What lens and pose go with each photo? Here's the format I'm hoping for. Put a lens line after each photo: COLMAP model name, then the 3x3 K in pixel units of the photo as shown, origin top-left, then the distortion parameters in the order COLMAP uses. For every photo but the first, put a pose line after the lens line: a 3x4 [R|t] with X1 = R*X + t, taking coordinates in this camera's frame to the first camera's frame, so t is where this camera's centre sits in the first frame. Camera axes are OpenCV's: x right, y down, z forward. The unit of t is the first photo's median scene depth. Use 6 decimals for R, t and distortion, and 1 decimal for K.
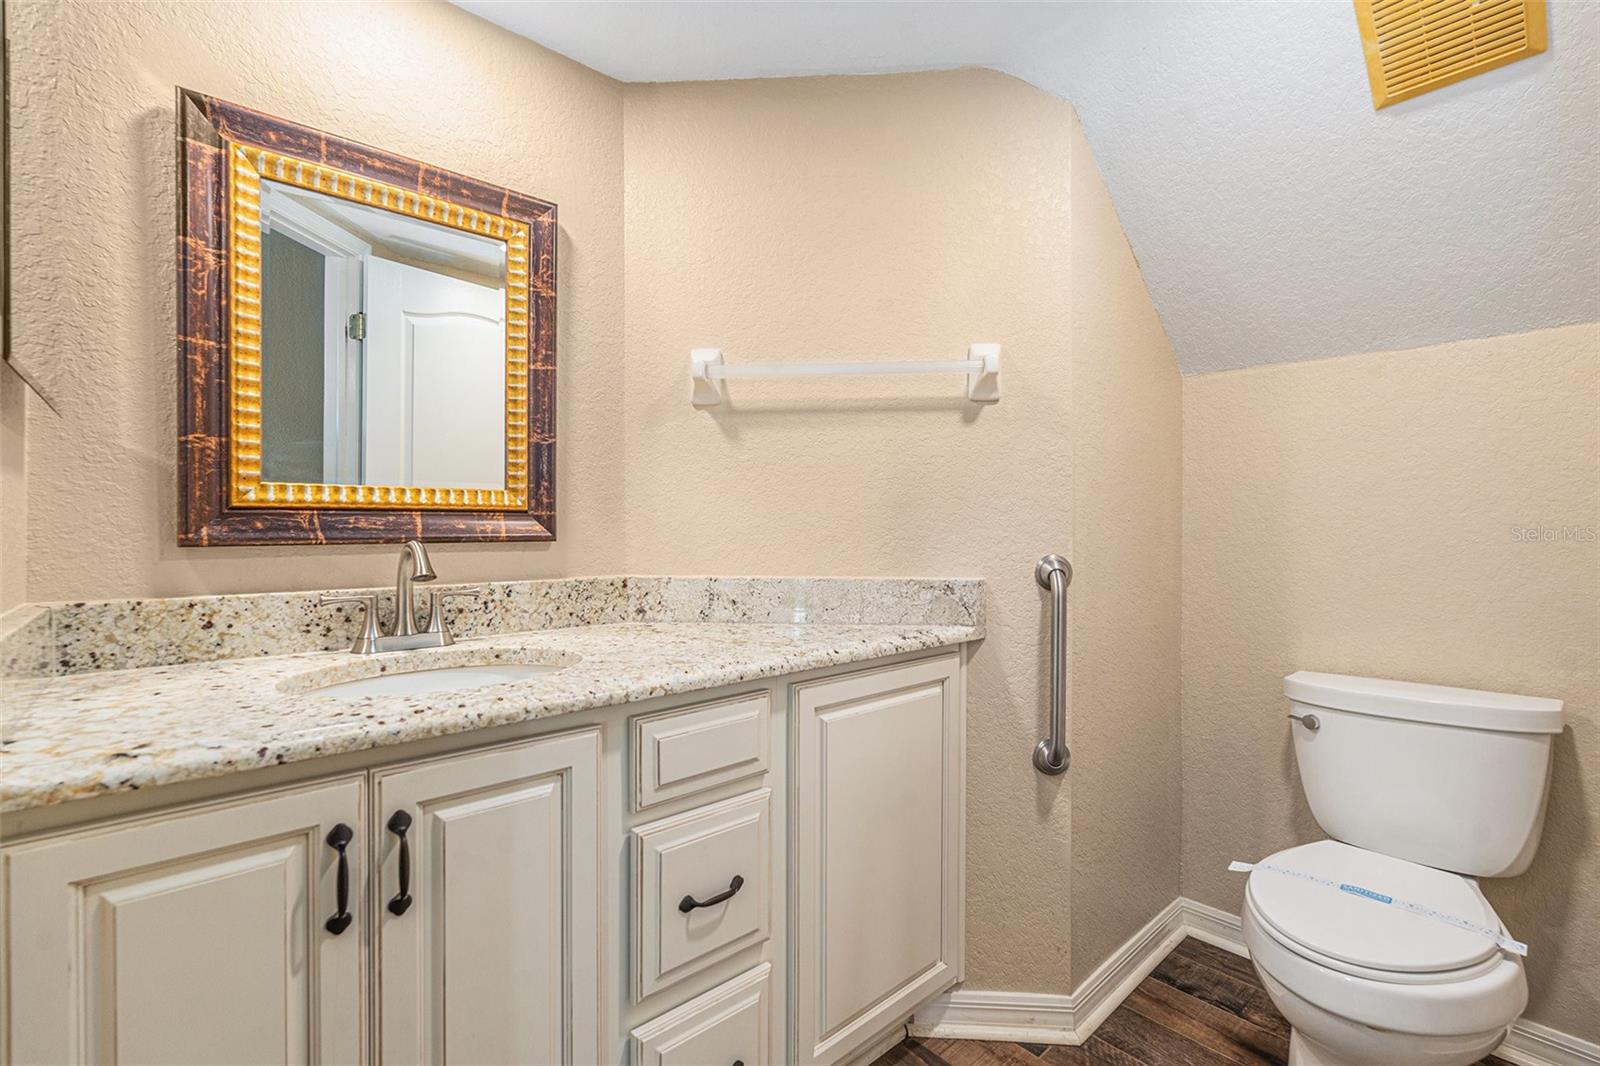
lens RADIAL K [[710.3, 0, 789.2], [0, 710.3, 537.2], [0, 0, 1]] dist [-0.004342, 0.000426]
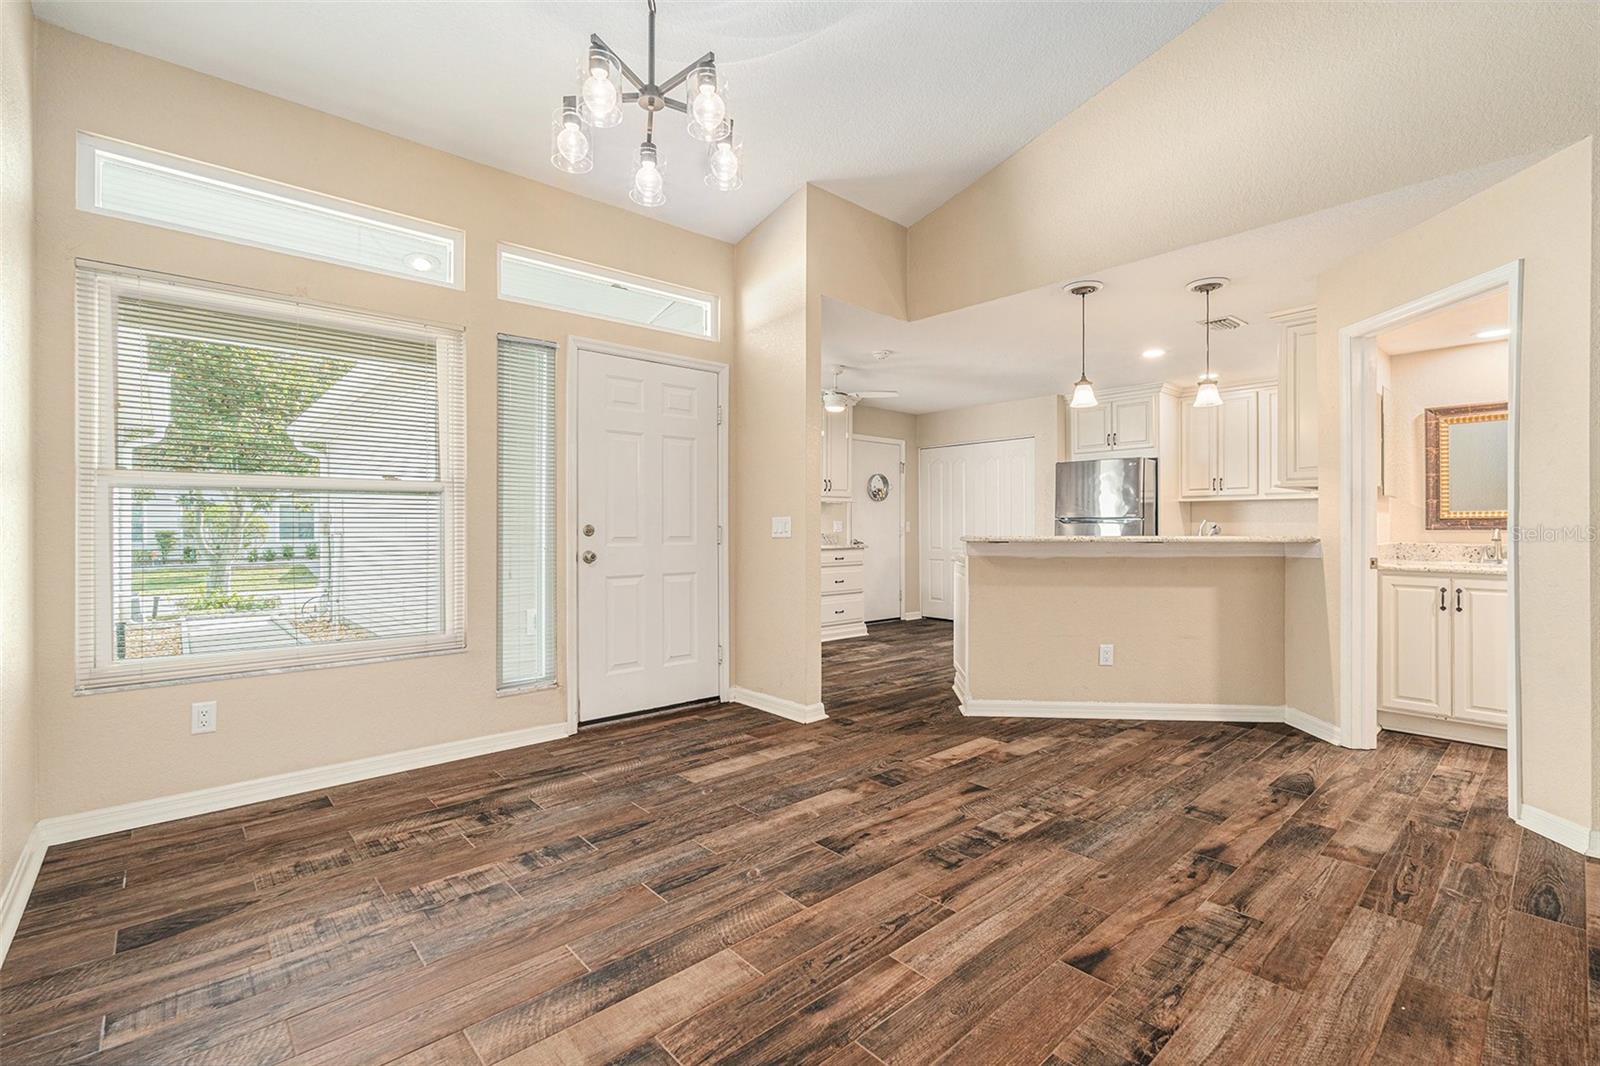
lens RADIAL K [[710.3, 0, 802.7], [0, 710.3, 526.7], [0, 0, 1]] dist [-0.004342, 0.000426]
pose [[0.020040, -0.005318, -0.999785, 2.973040], [-0.007179, 0.999959, -0.005463, 0.043997], [0.999773, 0.007287, 0.020001, -2.502814]]
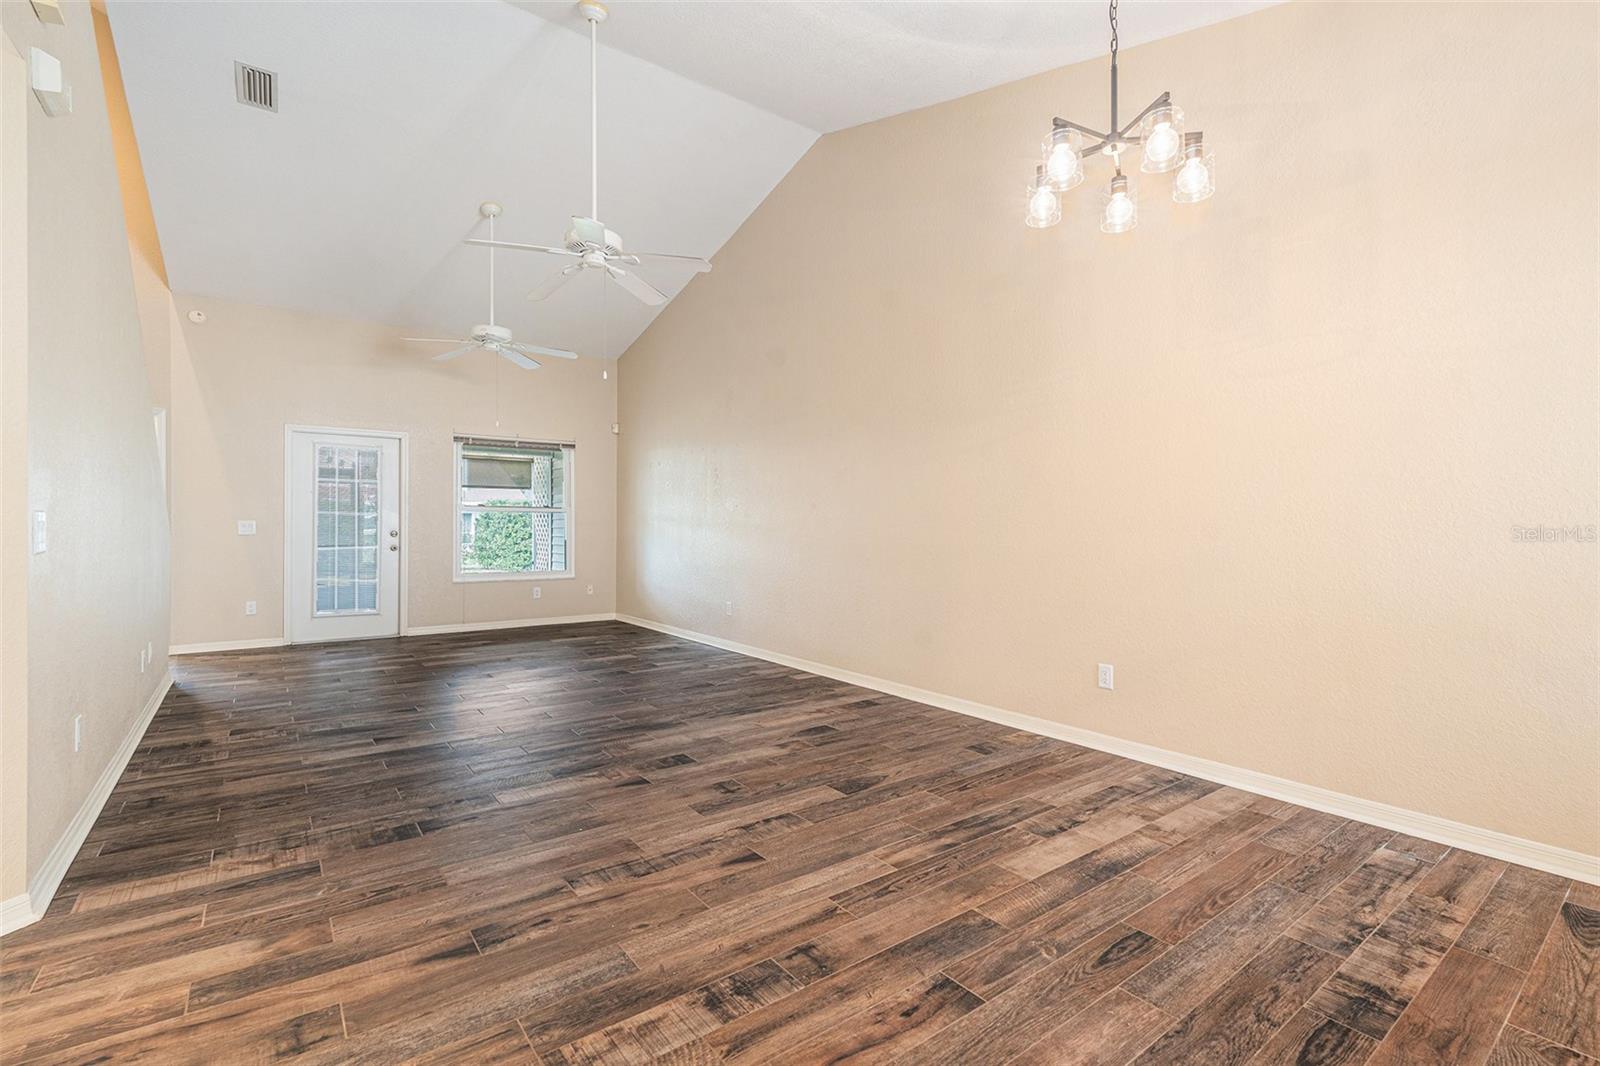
lens RADIAL K [[710.3, 0, 810.1], [0, 710.3, 508.7], [0, 0, 1]] dist [-0.004342, 0.000426]
pose [[0.067298, 0.022200, 0.997486, -1.116770], [0.001474, 0.999749, -0.022349, 0.009010], [-0.997732, 0.002975, 0.067248, -2.117130]]
